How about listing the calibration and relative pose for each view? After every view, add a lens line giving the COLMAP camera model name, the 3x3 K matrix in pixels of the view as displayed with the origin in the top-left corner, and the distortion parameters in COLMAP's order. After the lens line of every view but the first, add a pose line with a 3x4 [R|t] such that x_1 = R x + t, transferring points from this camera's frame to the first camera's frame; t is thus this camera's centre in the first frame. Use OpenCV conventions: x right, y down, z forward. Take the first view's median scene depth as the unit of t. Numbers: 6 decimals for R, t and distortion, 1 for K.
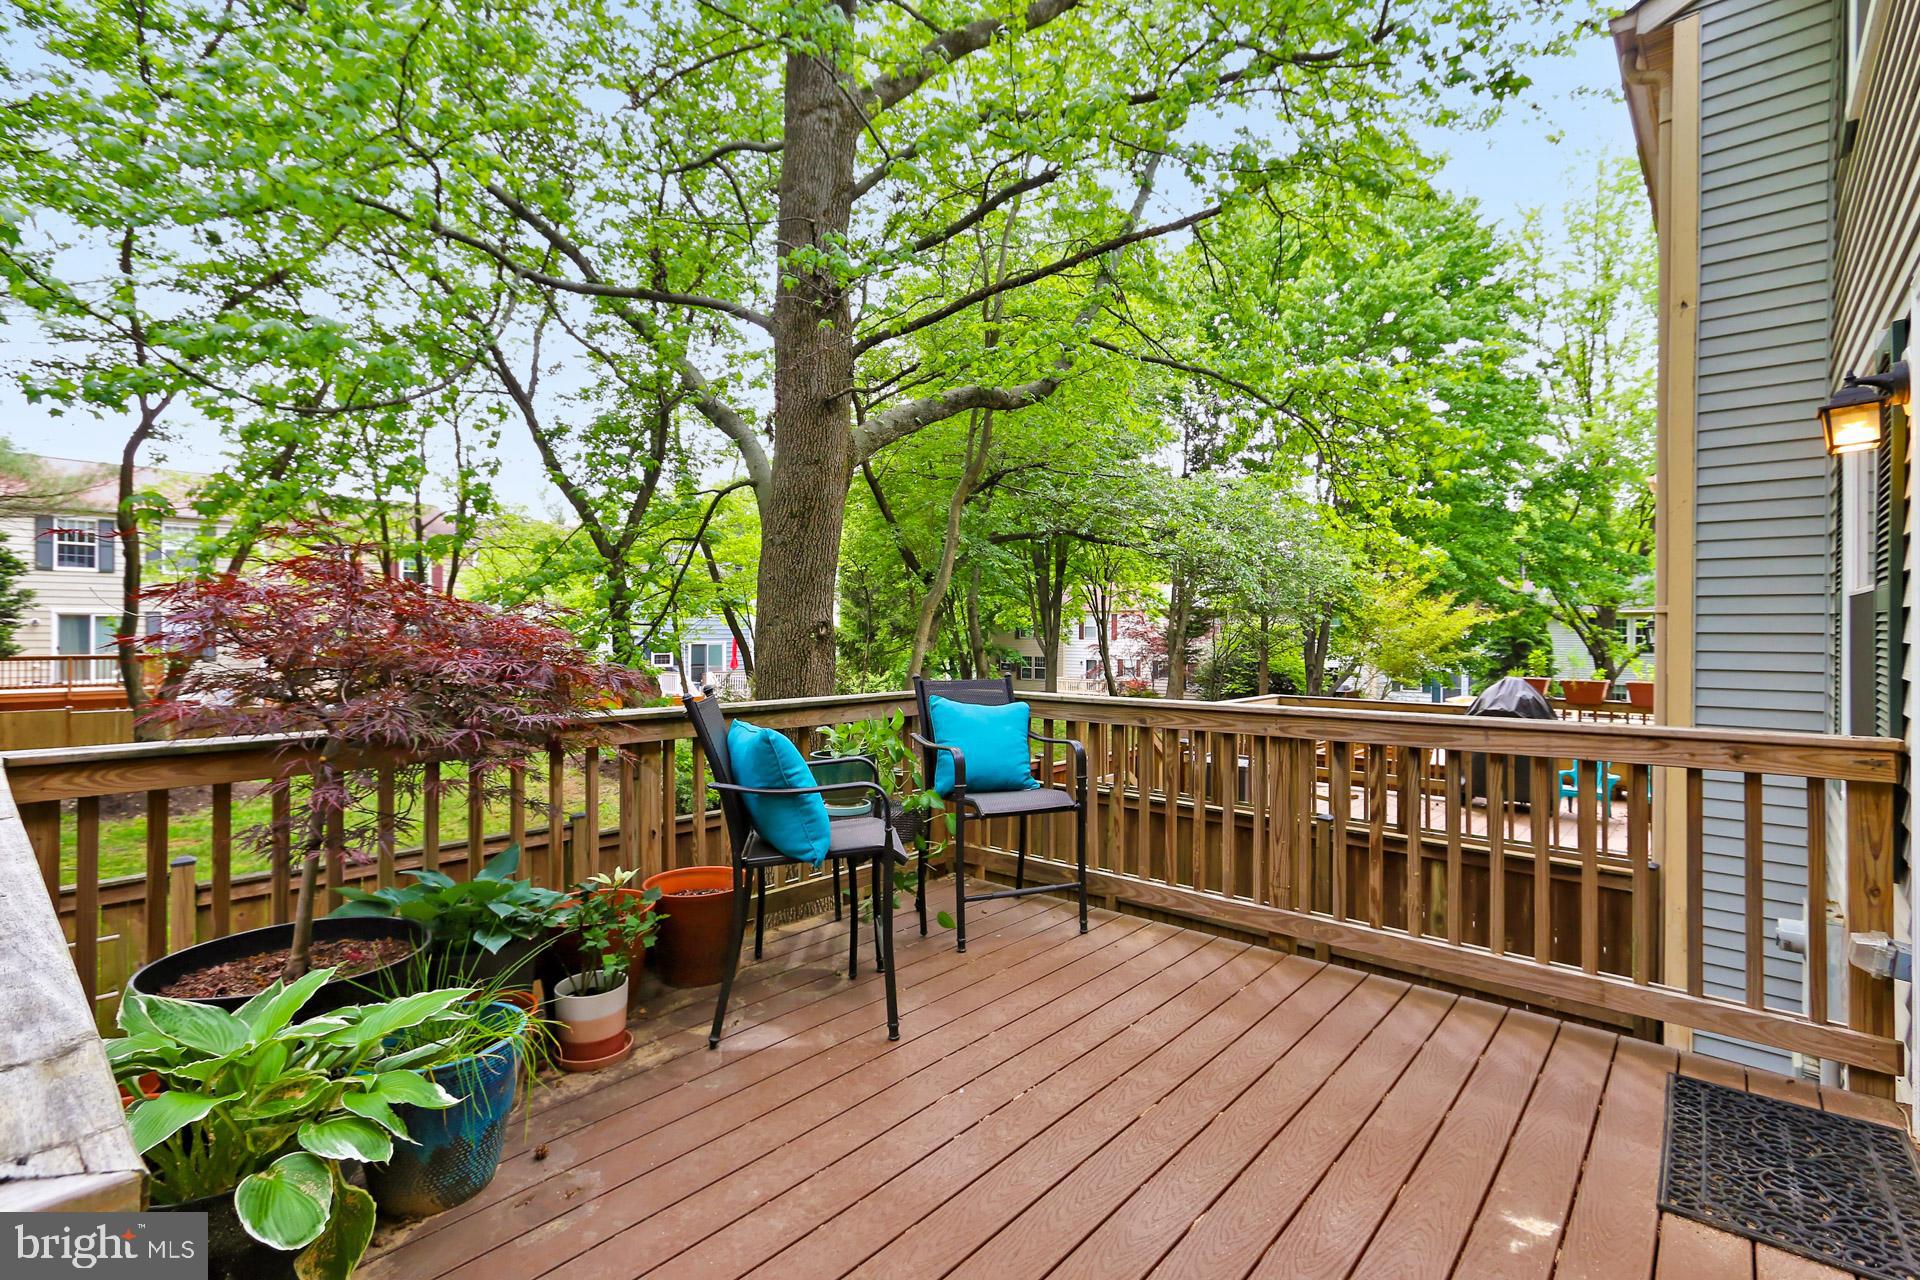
lens RADIAL K [[873.8, 0, 979.7], [0, 873.8, 640.0], [0, 0, 1]] dist [-0.000120, 0.000529]
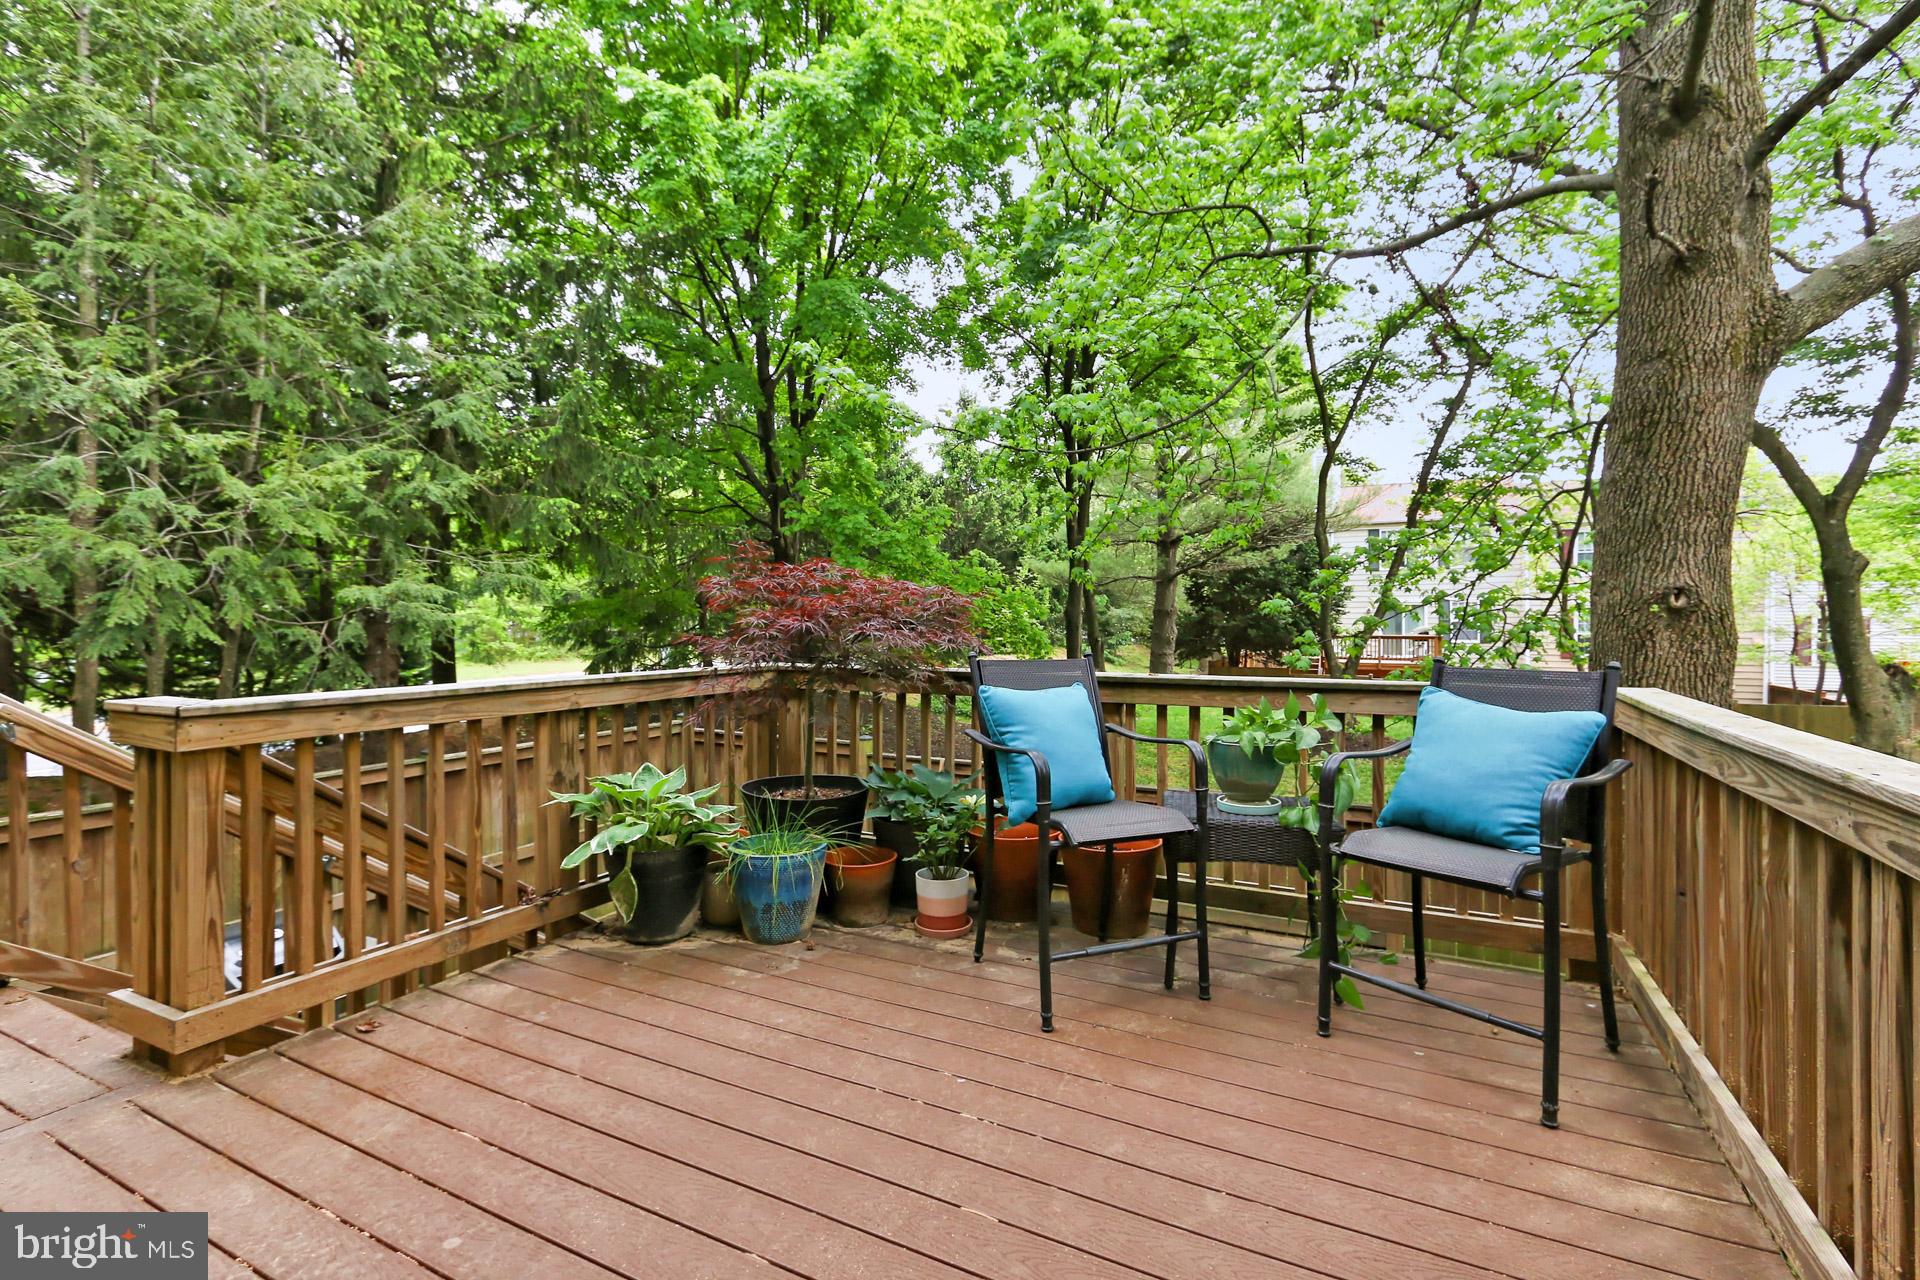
lens RADIAL K [[873.8, 0, 948.5], [0, 873.8, 630.4], [0, 0, 1]] dist [-0.000120, 0.000529]
pose [[0.230985, 0.011599, -0.972888, 0.852120], [-0.003400, 0.999932, 0.011114, 0.016095], [0.972951, 0.000741, 0.231009, 0.732990]]
